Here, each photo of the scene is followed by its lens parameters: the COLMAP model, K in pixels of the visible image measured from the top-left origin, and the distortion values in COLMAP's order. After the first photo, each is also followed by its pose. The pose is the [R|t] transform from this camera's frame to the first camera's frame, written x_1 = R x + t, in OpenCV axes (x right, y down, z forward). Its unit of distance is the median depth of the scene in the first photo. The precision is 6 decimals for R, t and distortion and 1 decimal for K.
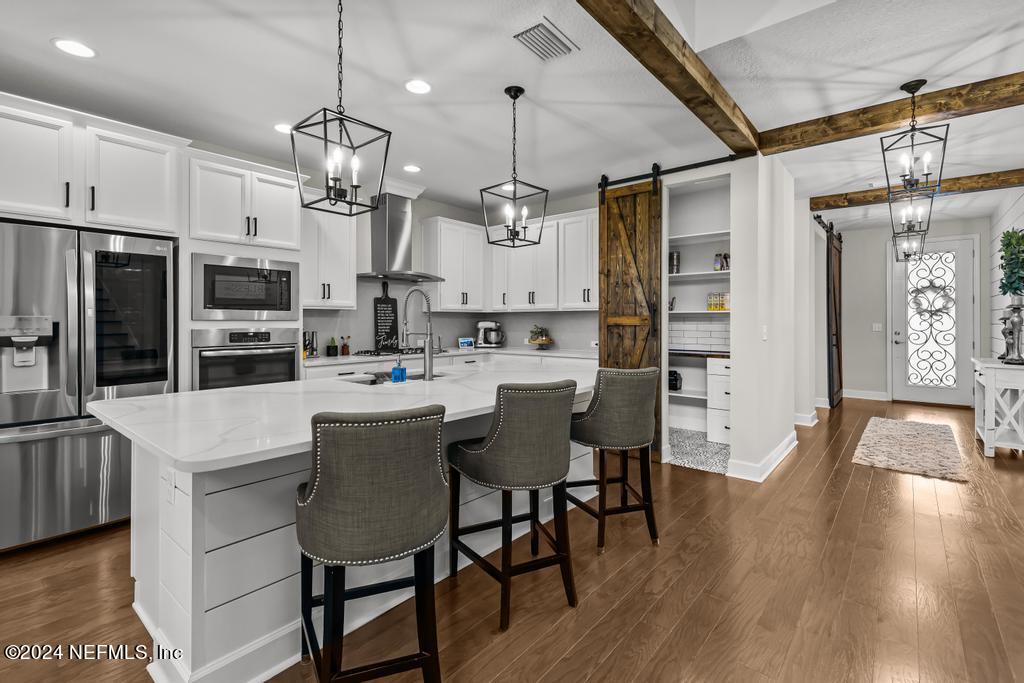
lens RADIAL K [[467.1, 0, 513.5], [0, 467.1, 319.3], [0, 0, 1]] dist [0.003434, 0.000144]
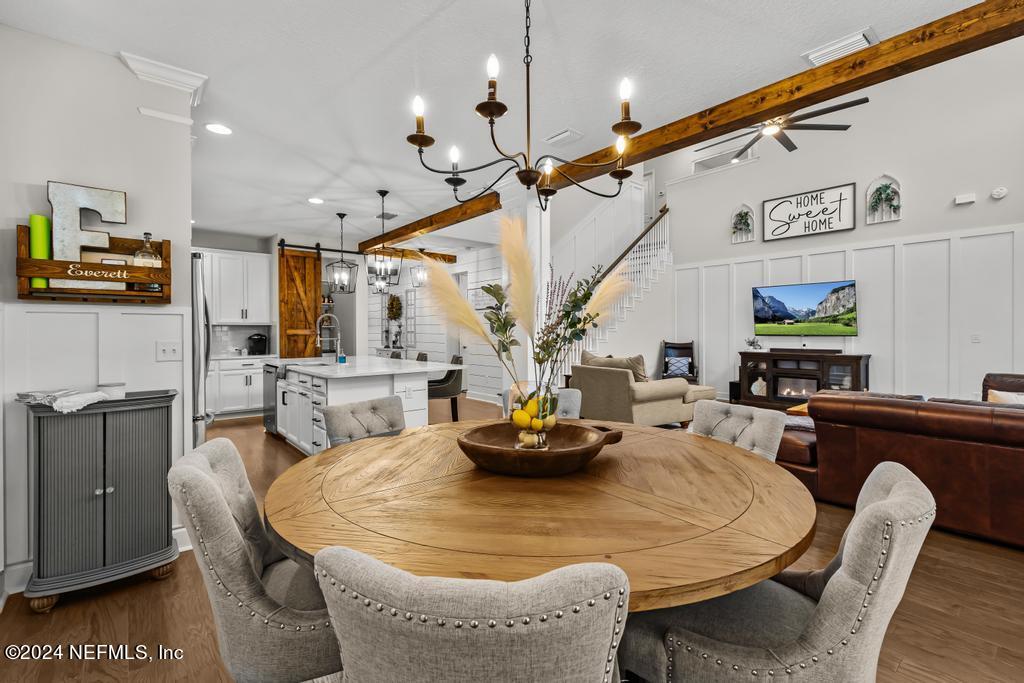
lens RADIAL K [[462.9, 0, 514.6], [0, 462.9, 331.1], [0, 0, 1]] dist [0.005279, -0.001082]
pose [[0.176284, -0.001438, 0.984338, -1.147736], [0.000801, 0.999999, 0.001317, -0.001006], [-0.984339, 0.000556, 0.176285, -0.035600]]
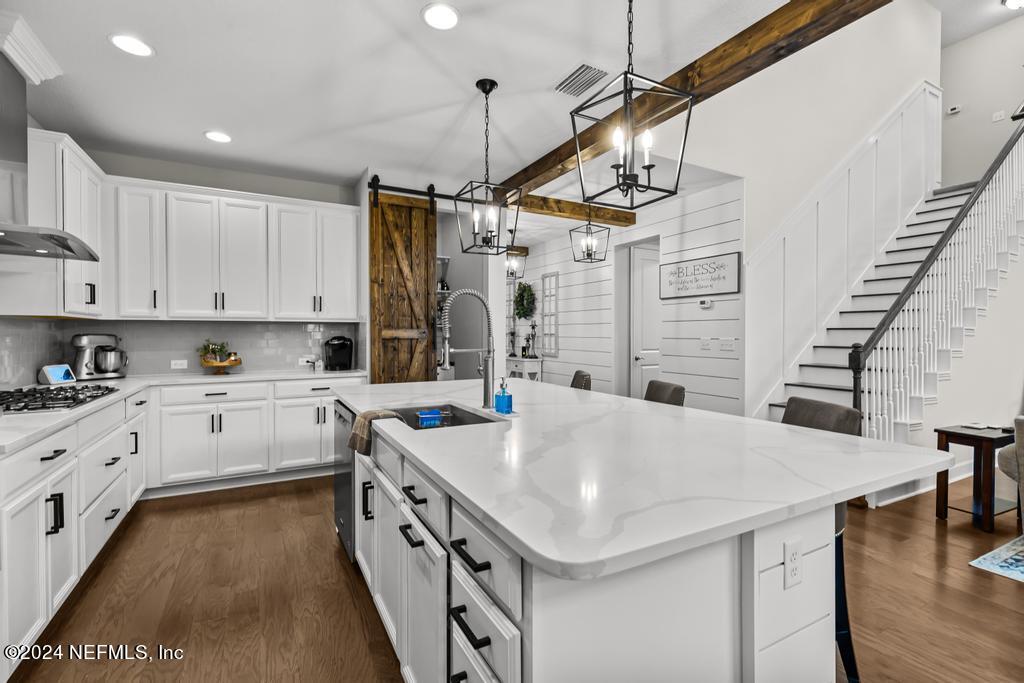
lens RADIAL K [[462.9, 0, 512.8], [0, 462.9, 337.1], [0, 0, 1]] dist [0.000340, 0.000197]
pose [[0.364875, -0.006698, 0.931032, -0.535701], [-0.003117, 0.999960, 0.008415, 0.001068], [-0.931051, -0.005972, 0.364839, 0.397143]]
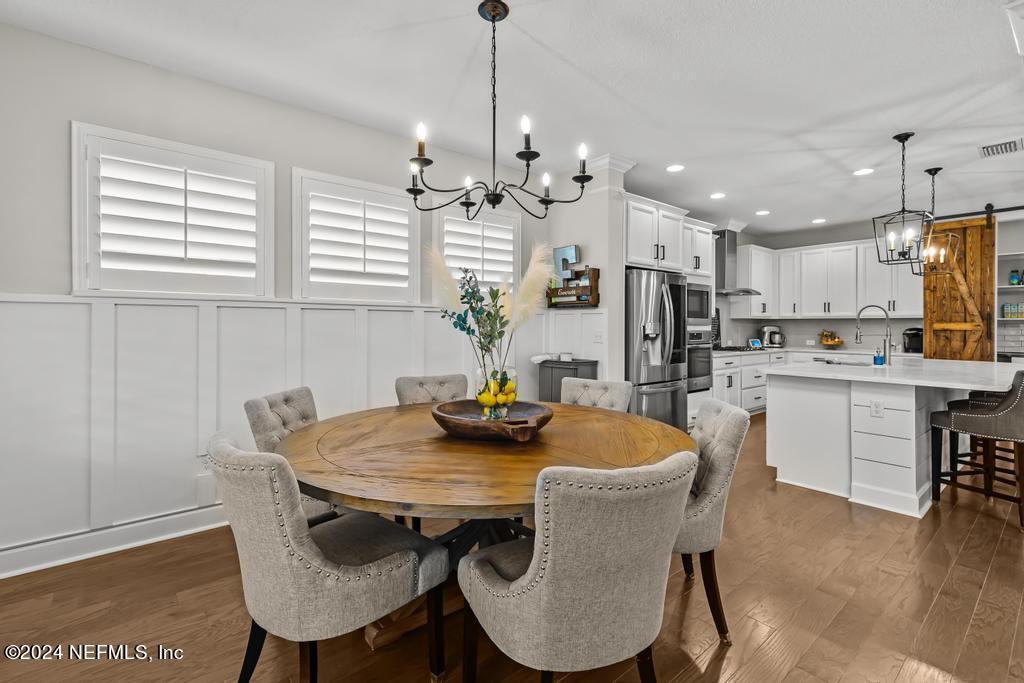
lens RADIAL K [[465.0, 0, 515.2], [0, 465.0, 325.2], [0, 0, 1]] dist [0.005972, -0.000104]
pose [[0.983948, 0.004488, -0.178396, -0.662239], [-0.003680, 0.999981, 0.004860, -0.001533], [0.178415, -0.004125, 0.983947, -0.440396]]
